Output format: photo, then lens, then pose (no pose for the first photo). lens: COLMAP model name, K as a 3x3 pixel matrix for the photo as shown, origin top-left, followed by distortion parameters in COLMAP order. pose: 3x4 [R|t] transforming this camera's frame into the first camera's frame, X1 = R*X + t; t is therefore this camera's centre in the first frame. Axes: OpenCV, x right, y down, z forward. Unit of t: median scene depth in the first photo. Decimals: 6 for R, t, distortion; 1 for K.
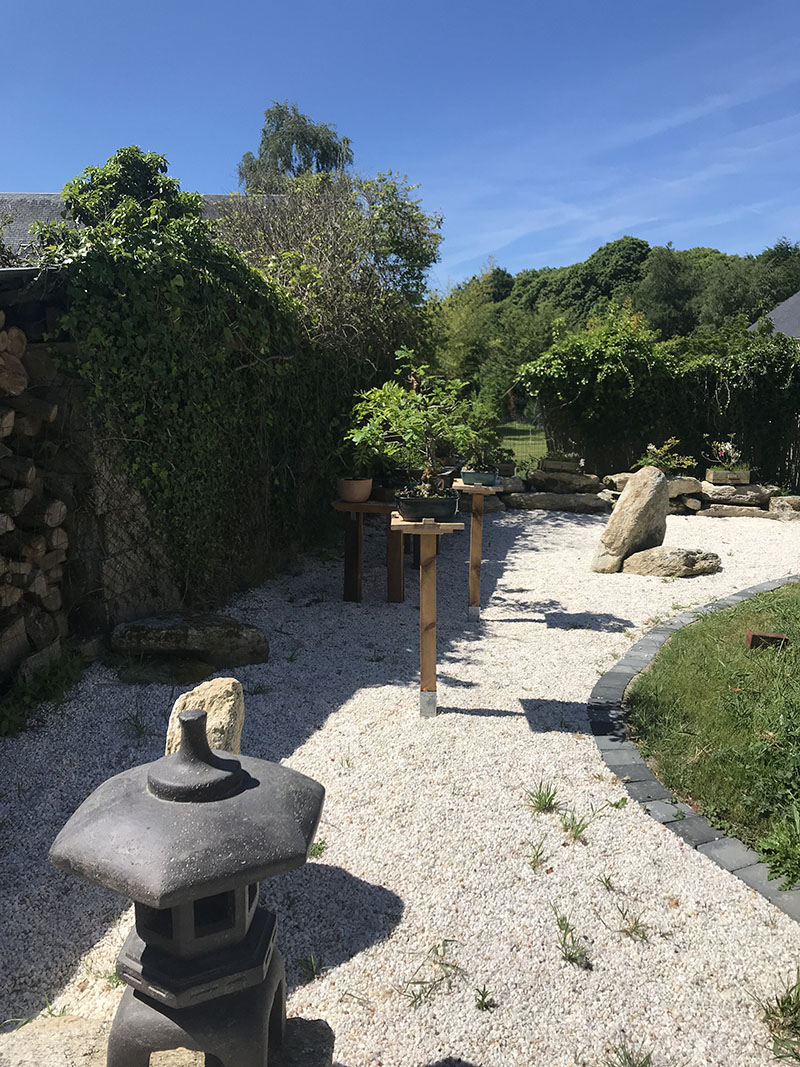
lens RADIAL K [[881.5, 0, 400.0], [0, 881.5, 533.5], [0, 0, 1]] dist [0.050120, -0.053110]
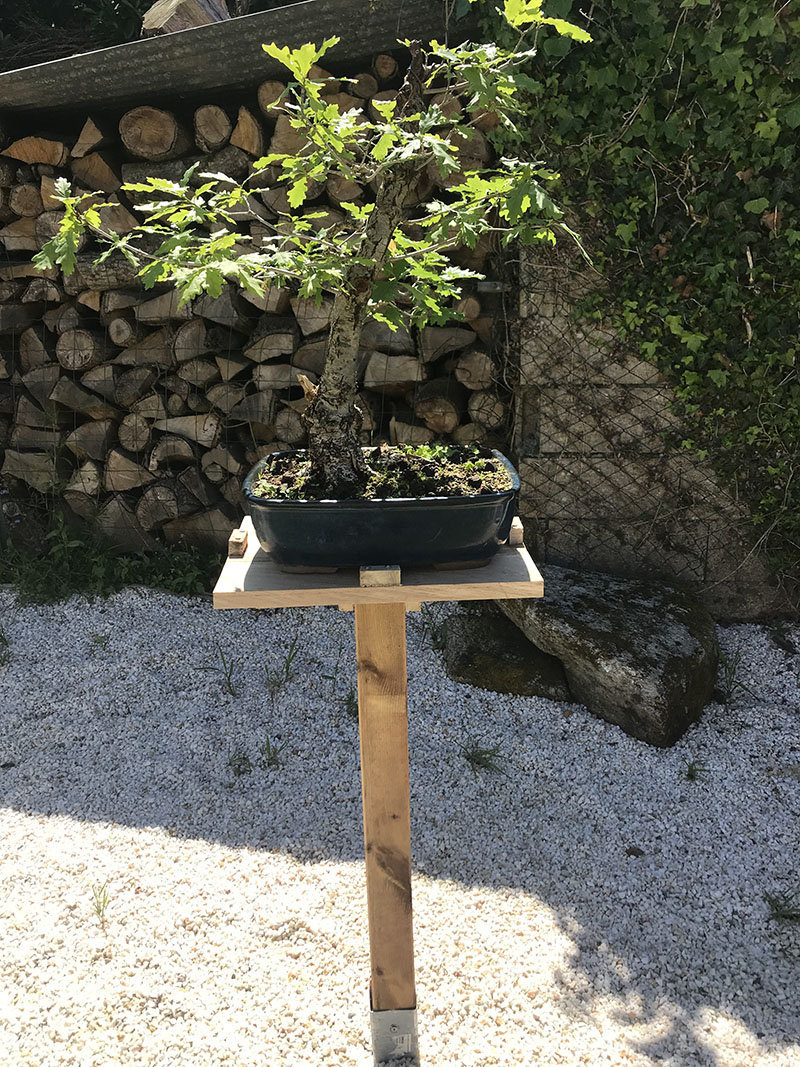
lens RADIAL K [[881.5, 0, 400.0], [0, 881.5, 533.5], [0, 0, 1]] dist [0.050120, -0.053110]
pose [[0.078848, 0.265695, -0.960827, 0.277528], [-0.201713, 0.948143, 0.245634, -0.056068], [0.976266, 0.174443, 0.128353, 0.859155]]
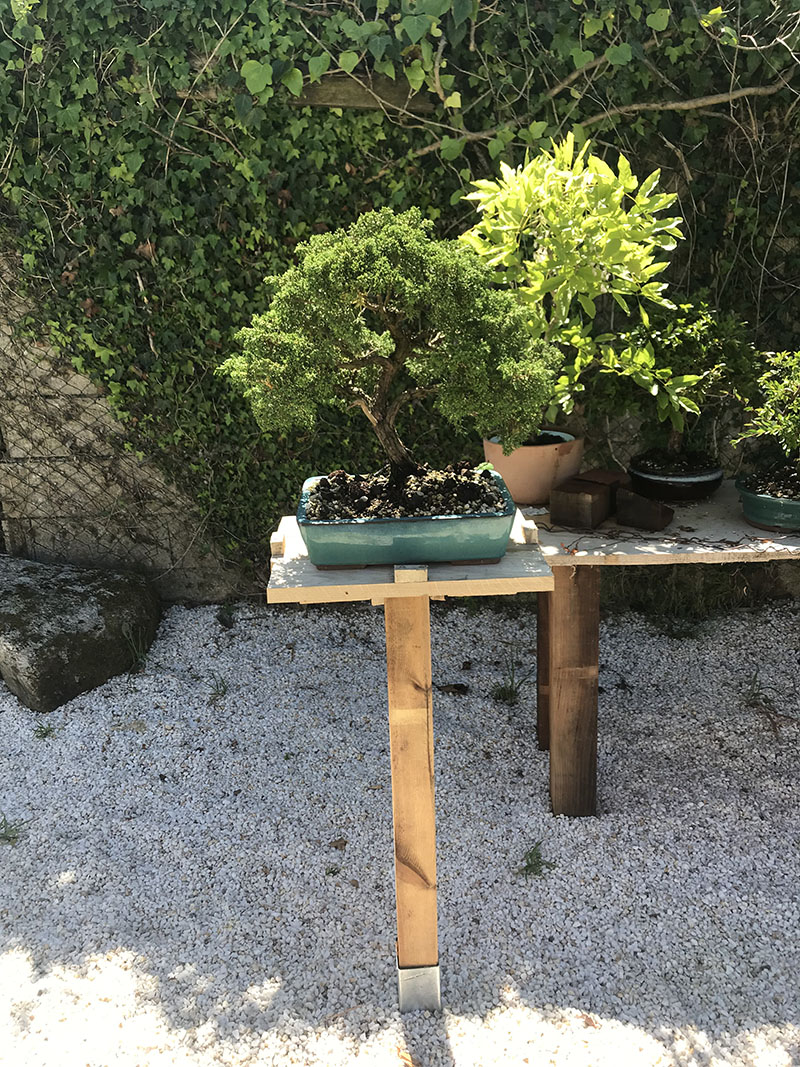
lens RADIAL K [[881.5, 0, 400.0], [0, 881.5, 533.5], [0, 0, 1]] dist [0.050120, -0.053110]
pose [[0.134407, 0.237302, -0.962093, 0.396819], [-0.178229, 0.960858, 0.212099, -0.123281], [0.974766, 0.142965, 0.171440, 1.218400]]
